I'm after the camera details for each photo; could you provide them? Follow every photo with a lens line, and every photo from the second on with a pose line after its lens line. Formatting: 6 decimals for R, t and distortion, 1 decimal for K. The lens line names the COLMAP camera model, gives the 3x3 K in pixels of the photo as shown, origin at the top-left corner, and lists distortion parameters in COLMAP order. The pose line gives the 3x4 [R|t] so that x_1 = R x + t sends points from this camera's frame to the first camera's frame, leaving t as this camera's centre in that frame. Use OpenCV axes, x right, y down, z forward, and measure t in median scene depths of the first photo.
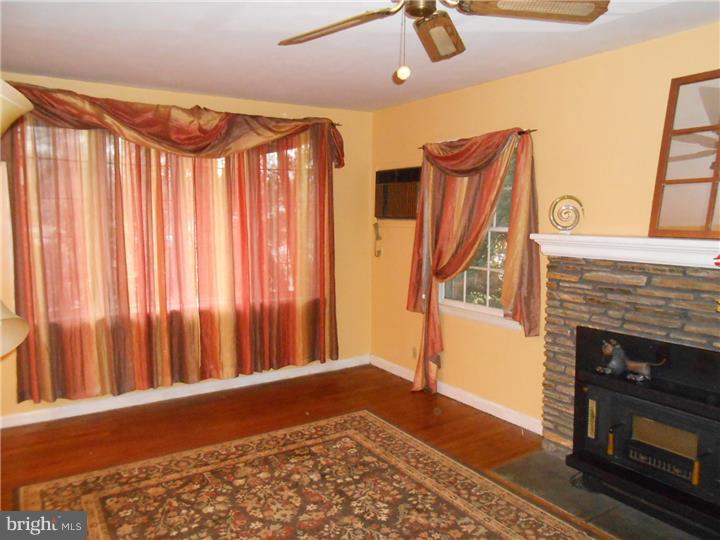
lens RADIAL K [[543.3, 0, 357.3], [0, 543.3, 272.8], [0, 0, 1]] dist [-0.044367, 0.044435]
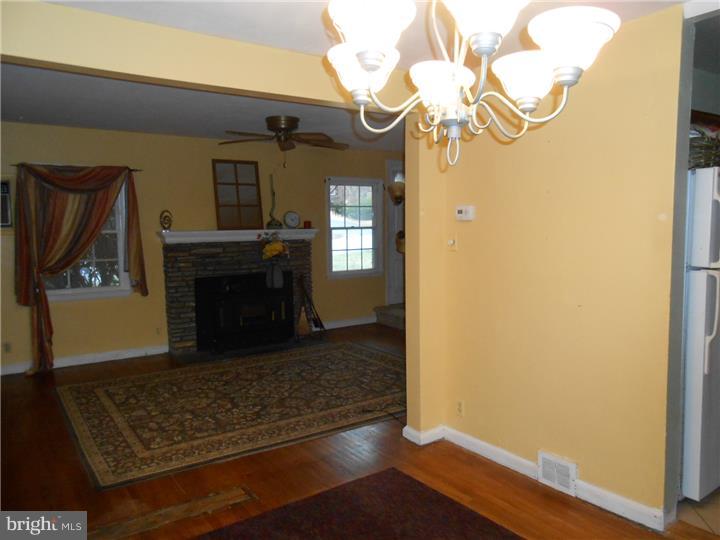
lens RADIAL K [[551.3, 0, 362.5], [0, 551.3, 271.7], [0, 0, 1]] dist [-0.006127, 0.002060]
pose [[-0.042395, -0.093332, 0.994732, -1.389903], [0.115999, 0.988434, 0.097685, -0.041265], [-0.992344, 0.119529, -0.031078, 0.406255]]
